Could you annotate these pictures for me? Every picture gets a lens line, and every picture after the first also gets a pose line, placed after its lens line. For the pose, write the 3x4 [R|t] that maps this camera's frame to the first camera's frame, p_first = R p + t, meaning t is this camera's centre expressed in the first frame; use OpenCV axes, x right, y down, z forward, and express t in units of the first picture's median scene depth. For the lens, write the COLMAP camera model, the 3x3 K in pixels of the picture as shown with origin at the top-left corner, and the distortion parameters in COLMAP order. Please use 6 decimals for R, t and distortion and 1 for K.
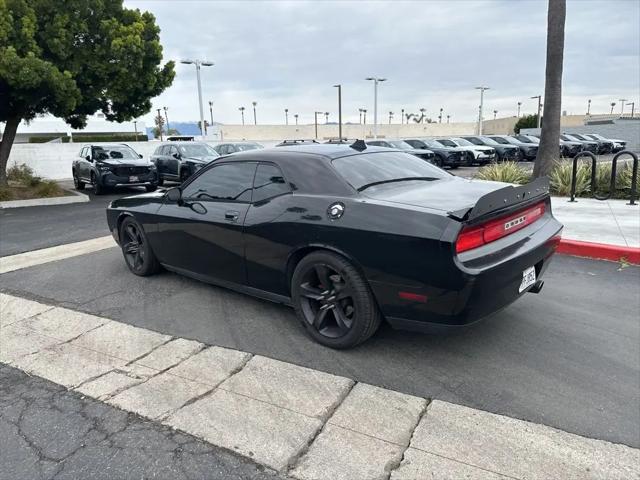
lens RADIAL K [[451.0, 0, 316.1], [0, 451.0, 234.3], [0, 0, 1]] dist [0.035061, -0.035352]
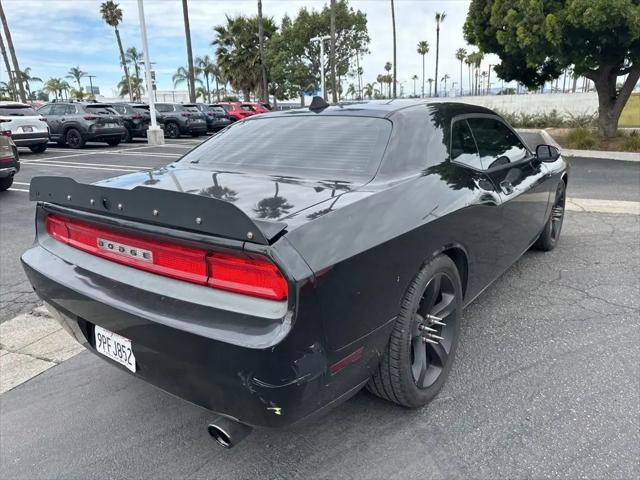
lens RADIAL K [[451.0, 0, 318.0], [0, 451.0, 234.4], [0, 0, 1]] dist [0.035061, -0.035352]
pose [[0.105216, 0.293474, -0.950159, 0.740175], [-0.179804, 0.945329, 0.272072, -0.180680], [0.978059, 0.142216, 0.152232, 0.846281]]
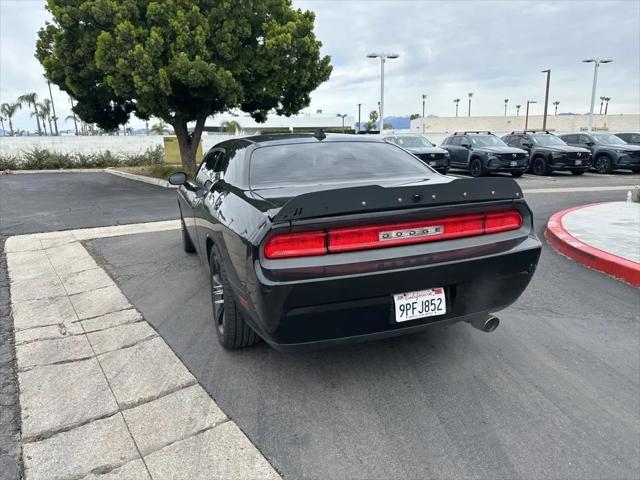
lens RADIAL K [[451.0, 0, 315.8], [0, 451.0, 233.9], [0, 0, 1]] dist [0.035061, -0.035352]
pose [[0.896678, 0.102929, -0.430552, 0.460121], [-0.097354, 0.994633, 0.035029, -0.026718], [0.431847, 0.010506, 0.901886, 0.166549]]
